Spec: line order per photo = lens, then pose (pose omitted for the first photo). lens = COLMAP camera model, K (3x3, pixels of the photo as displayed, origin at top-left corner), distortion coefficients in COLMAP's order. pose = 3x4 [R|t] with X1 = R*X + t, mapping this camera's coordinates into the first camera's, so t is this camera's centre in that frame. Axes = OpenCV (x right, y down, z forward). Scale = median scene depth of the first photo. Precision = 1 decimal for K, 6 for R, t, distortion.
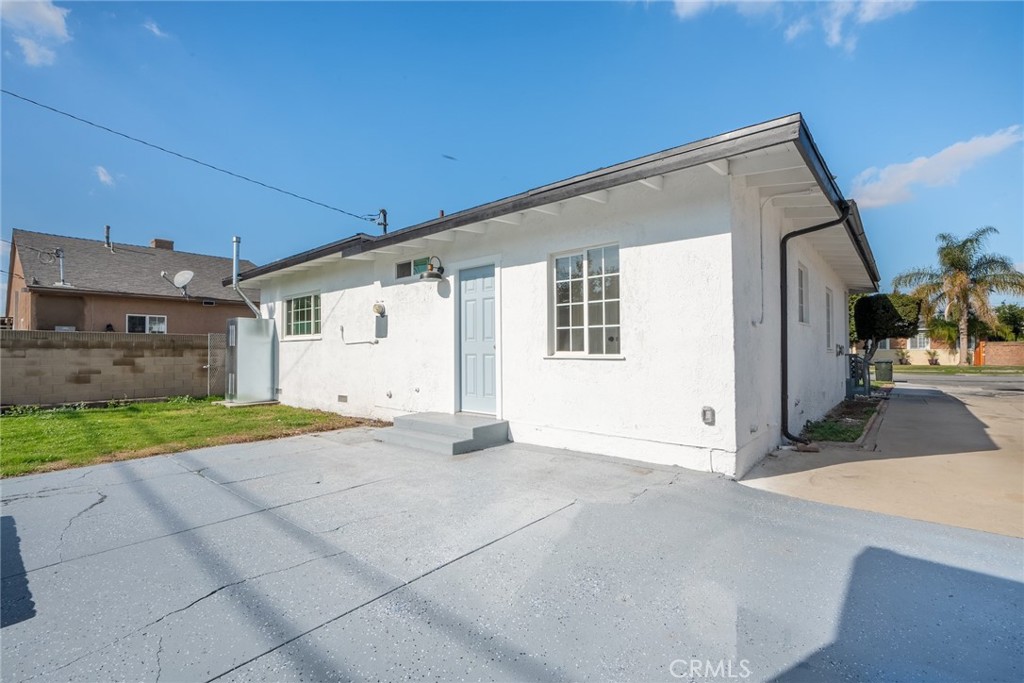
lens RADIAL K [[462.0, 0, 512.0], [0, 462.0, 341.5], [0, 0, 1]] dist [-0.011677, 0.000033]
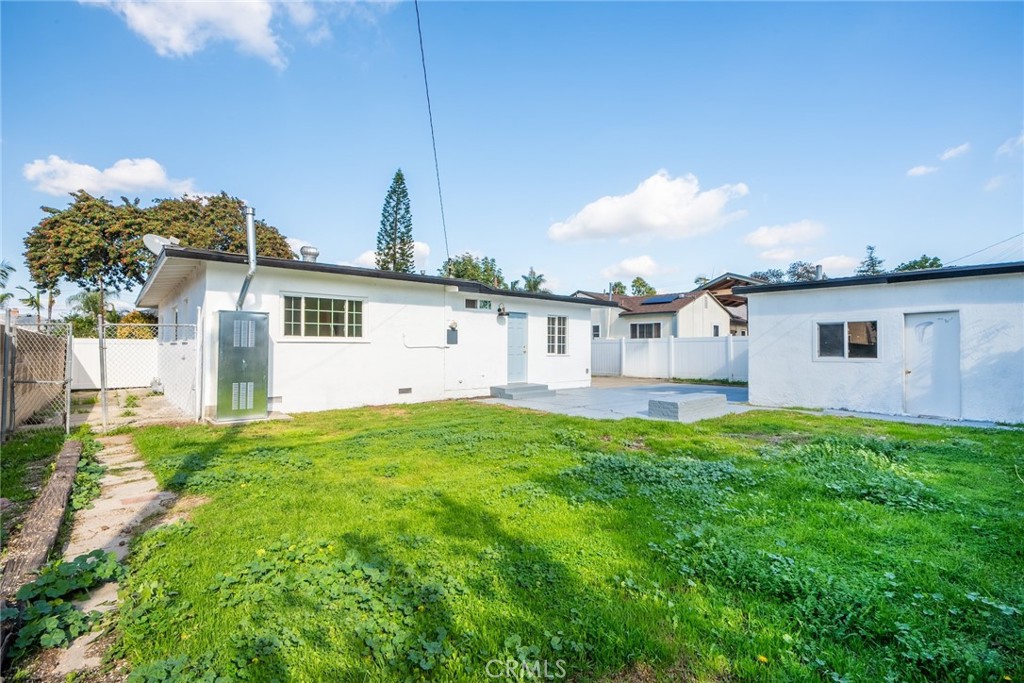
lens RADIAL K [[468.9, 0, 512.0], [0, 468.9, 341.5], [0, 0, 1]] dist [-0.004197, 0.000125]
pose [[0.138647, 0.016751, 0.990200, -2.077895], [-0.026365, 0.999565, -0.013217, -0.002838], [-0.989991, -0.024274, 0.139029, 0.690668]]
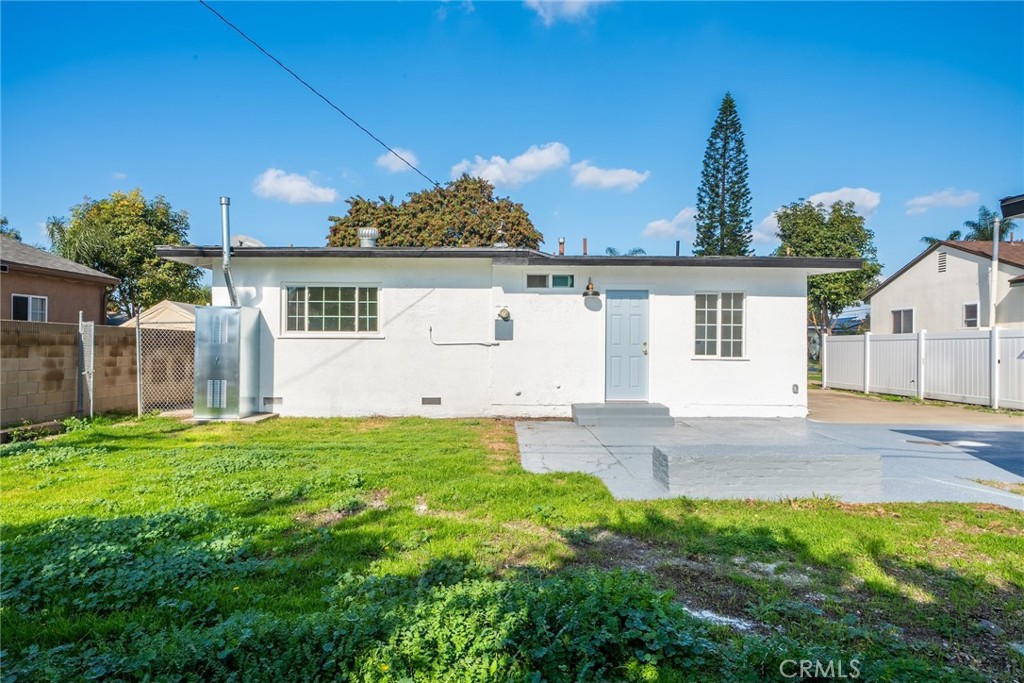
lens RADIAL K [[622.3, 0, 512.0], [0, 622.3, 341.5], [0, 0, 1]] dist [-0.000461, 0.000334]
pose [[0.751721, 0.010597, 0.659396, -1.432604], [-0.024358, 0.999635, 0.011703, -0.026946], [-0.659031, -0.024860, 0.751704, -0.123168]]
